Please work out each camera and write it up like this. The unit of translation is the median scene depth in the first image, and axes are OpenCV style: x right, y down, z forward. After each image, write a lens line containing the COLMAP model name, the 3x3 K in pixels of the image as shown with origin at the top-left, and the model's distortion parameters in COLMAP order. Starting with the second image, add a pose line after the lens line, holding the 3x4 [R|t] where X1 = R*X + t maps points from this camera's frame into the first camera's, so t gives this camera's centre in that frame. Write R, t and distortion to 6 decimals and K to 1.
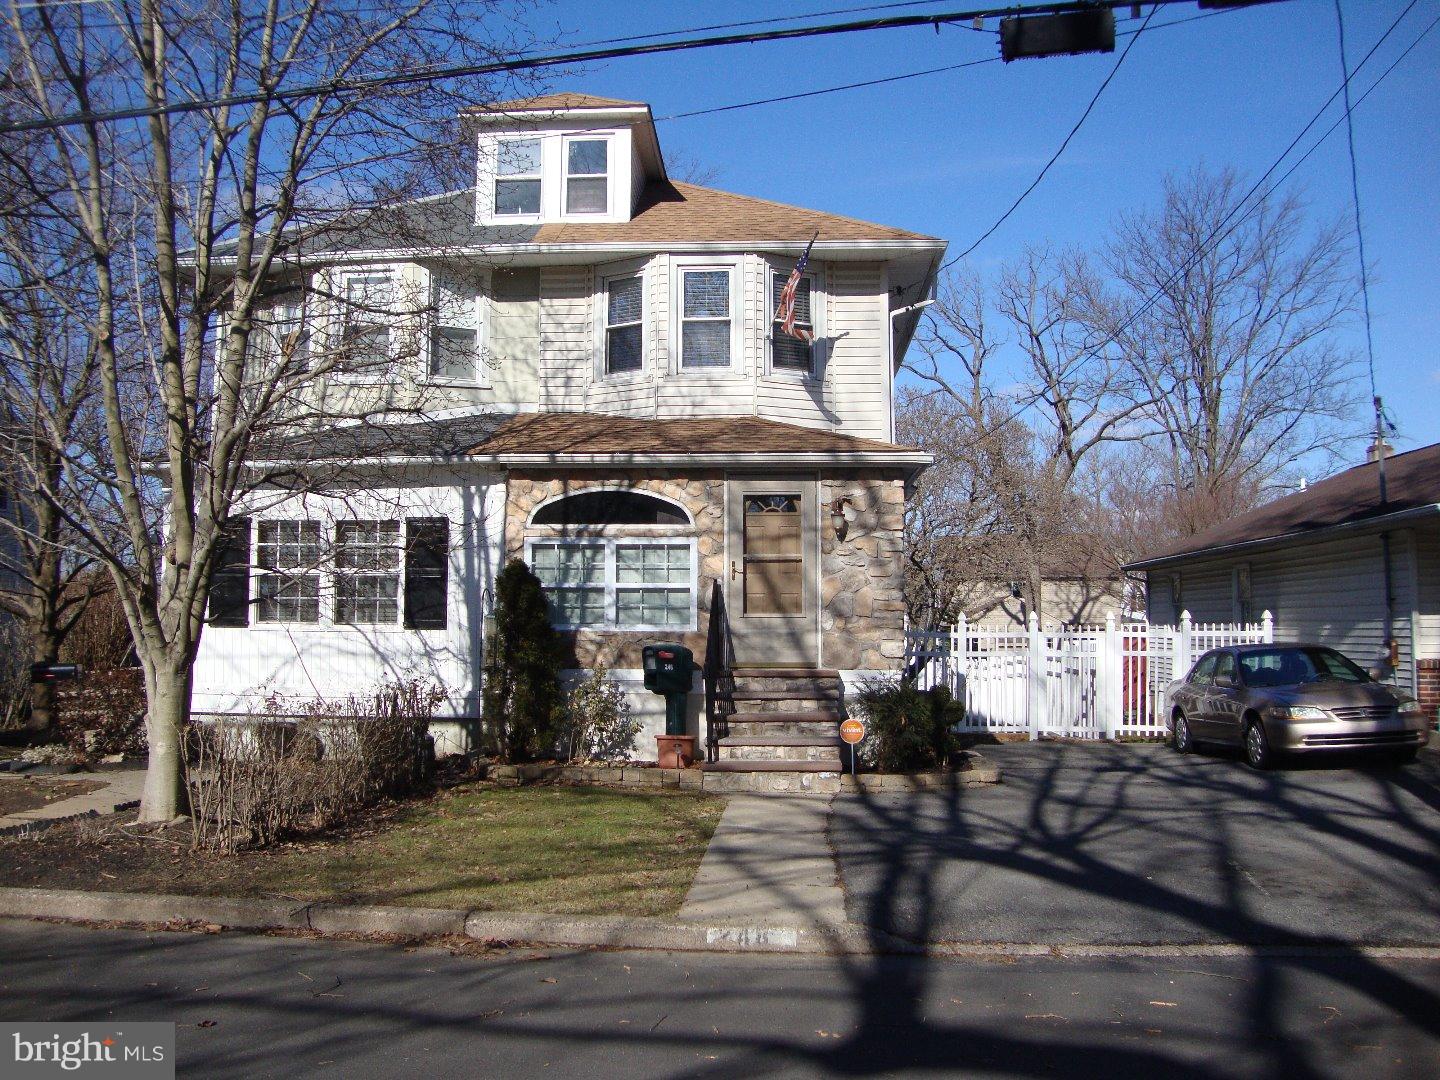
lens RADIAL K [[1329.0, 0, 720.0], [0, 1329.0, 540.0], [0, 0, 1]] dist [-0.005258, -0.931831]
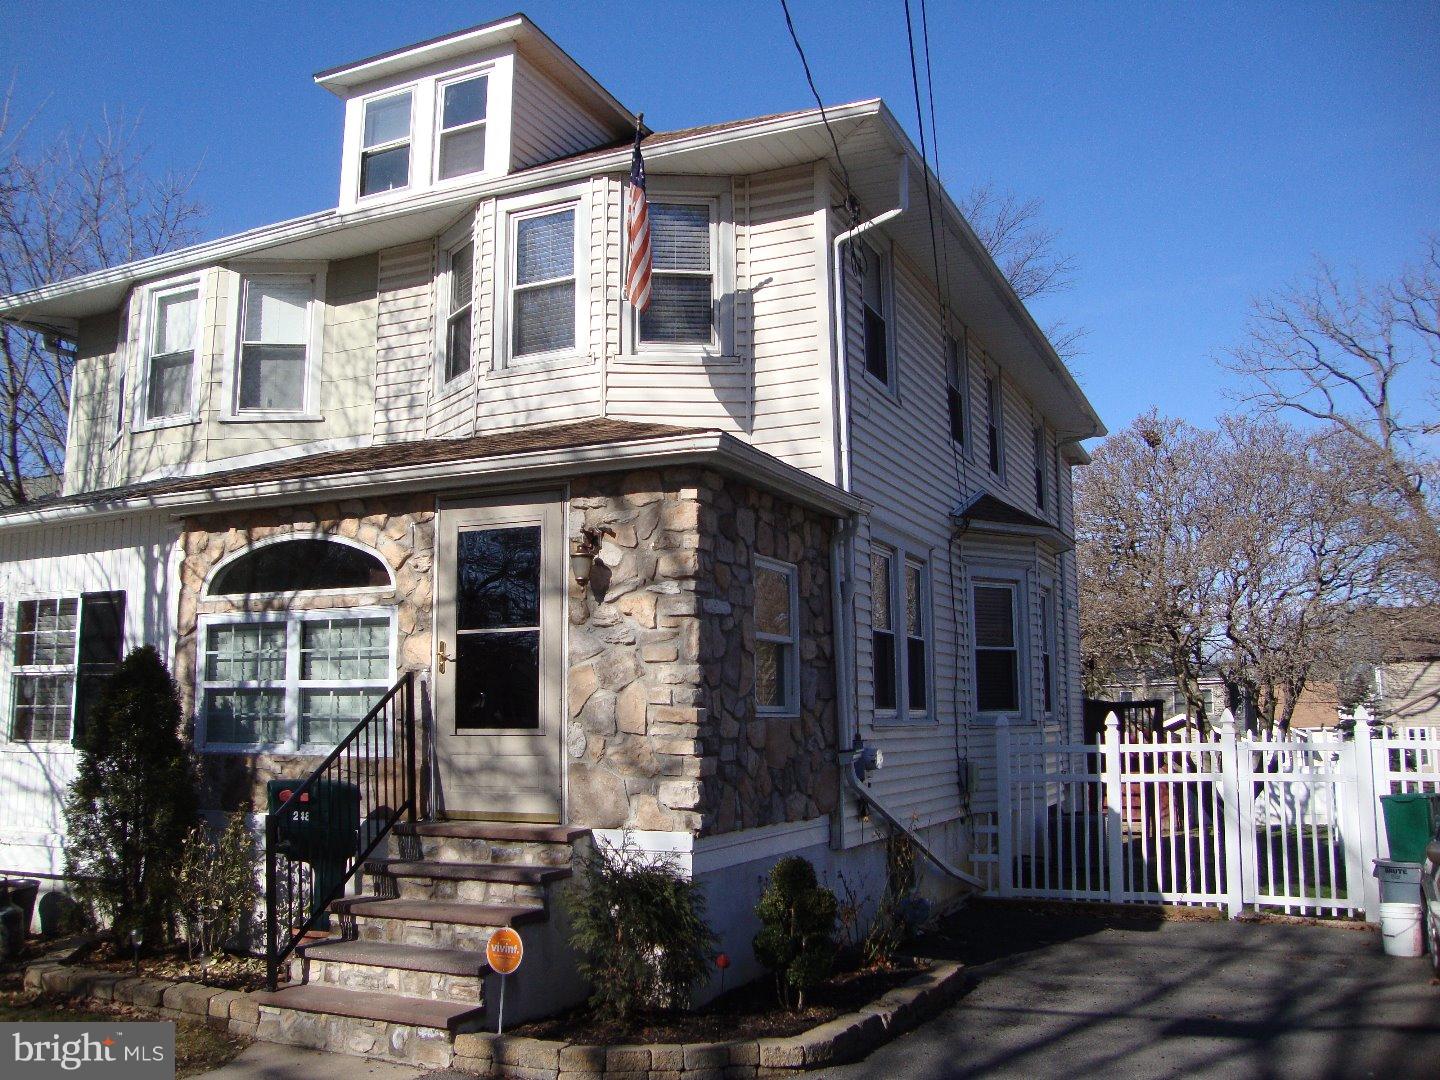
lens RADIAL K [[1326.1, 0, 697.4], [0, 1326.1, 535.2], [0, 0, 1]] dist [-0.212650, 0.246566]
pose [[0.926115, -0.062125, -0.372091, 0.299035], [0.032845, 0.995880, -0.084525, 0.018947], [0.375809, 0.066058, 0.924340, 0.424844]]
